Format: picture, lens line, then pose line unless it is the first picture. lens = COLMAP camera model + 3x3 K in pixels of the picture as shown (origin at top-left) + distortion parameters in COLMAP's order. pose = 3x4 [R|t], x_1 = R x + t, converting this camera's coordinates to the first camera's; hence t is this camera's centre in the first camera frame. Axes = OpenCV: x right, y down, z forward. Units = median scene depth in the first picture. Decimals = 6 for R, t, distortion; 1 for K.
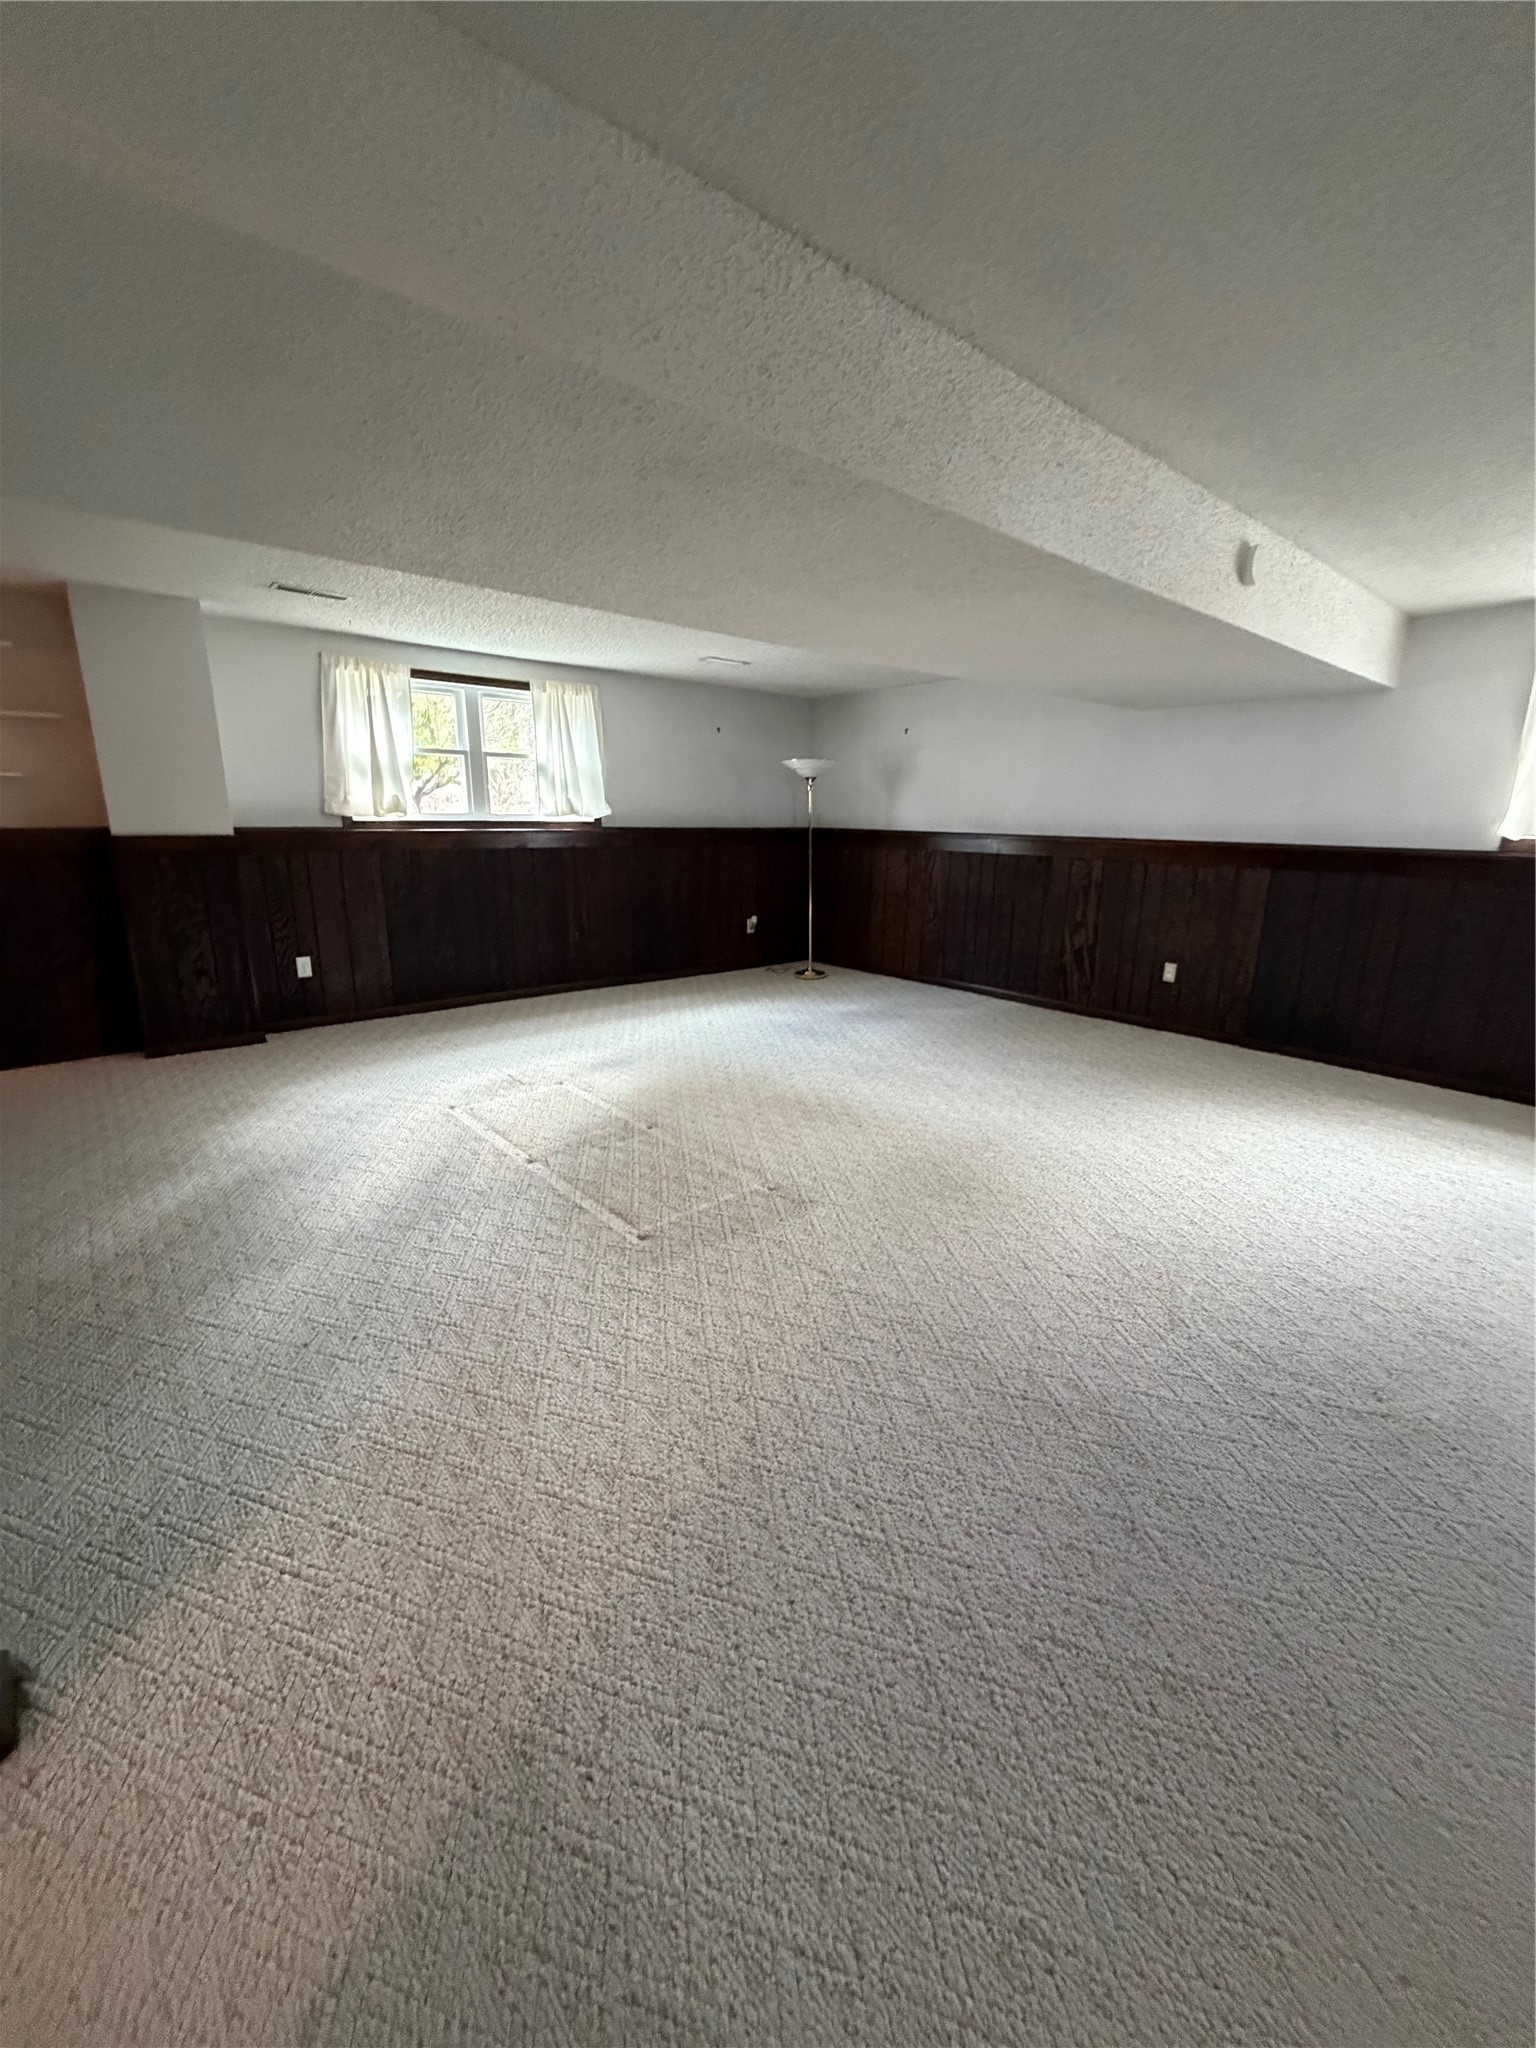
lens RADIAL K [[812.9, 0, 765.5], [0, 812.9, 1023.8], [0, 0, 1]] dist [0.000286, 0.000169]
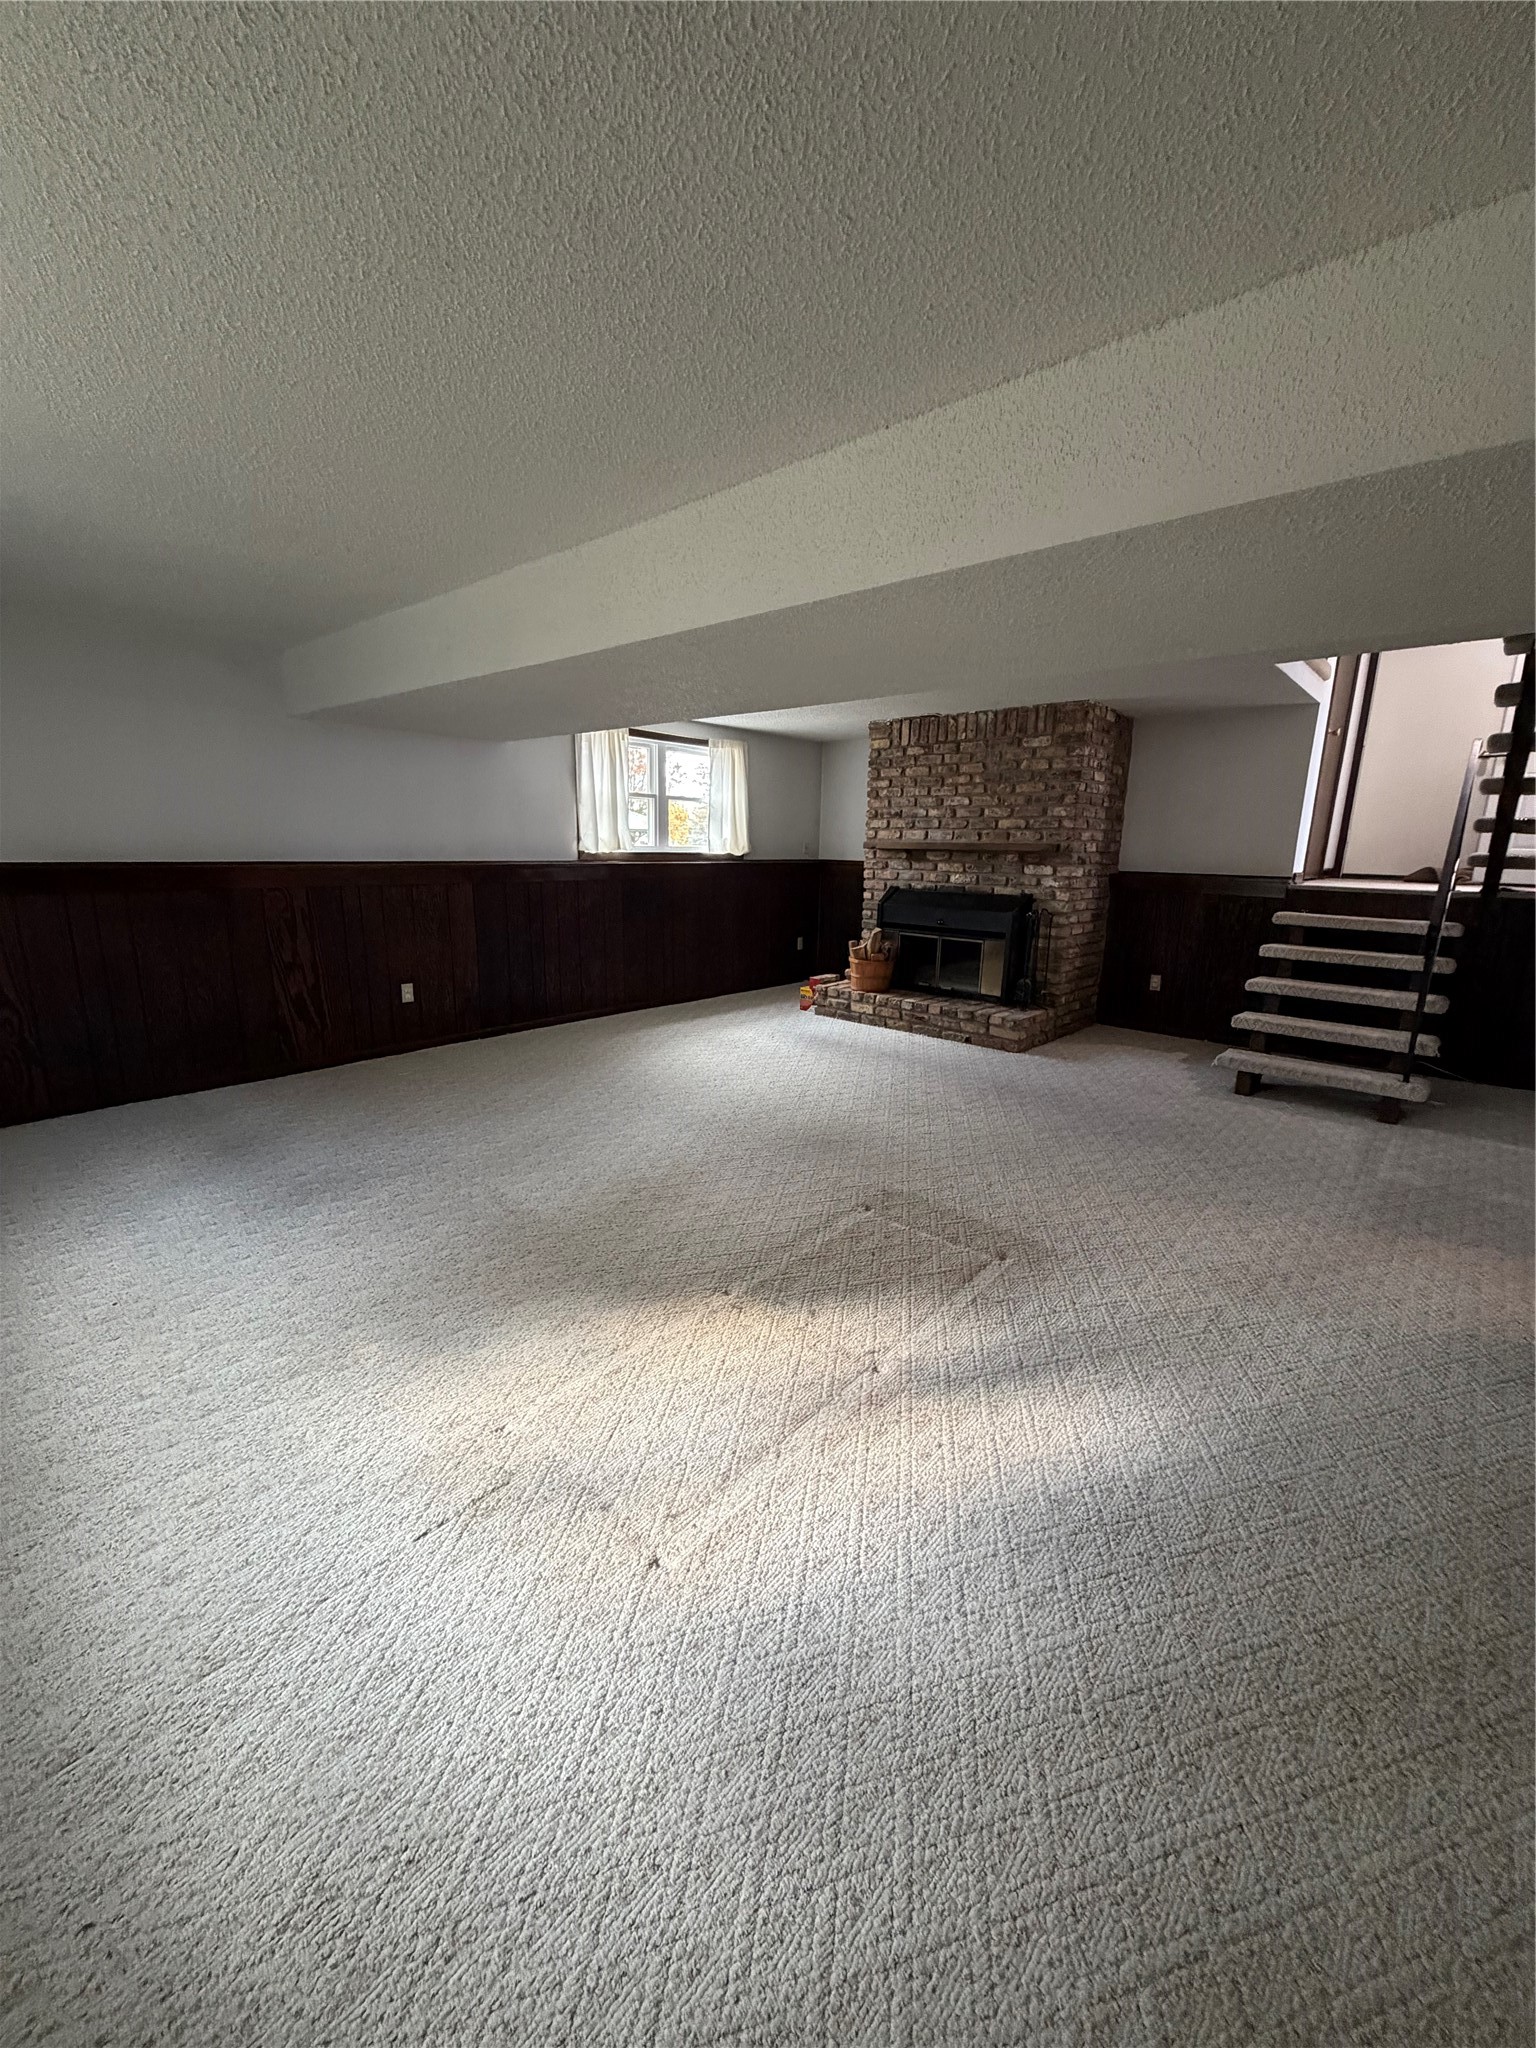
lens RADIAL K [[812.9, 0, 762.9], [0, 812.9, 1028.5], [0, 0, 1]] dist [0.000286, 0.000169]
pose [[-0.142484, -0.238187, 0.960711, -0.791049], [0.226420, 0.937034, 0.265898, -0.277953], [-0.963552, 0.255410, -0.079582, 0.979703]]
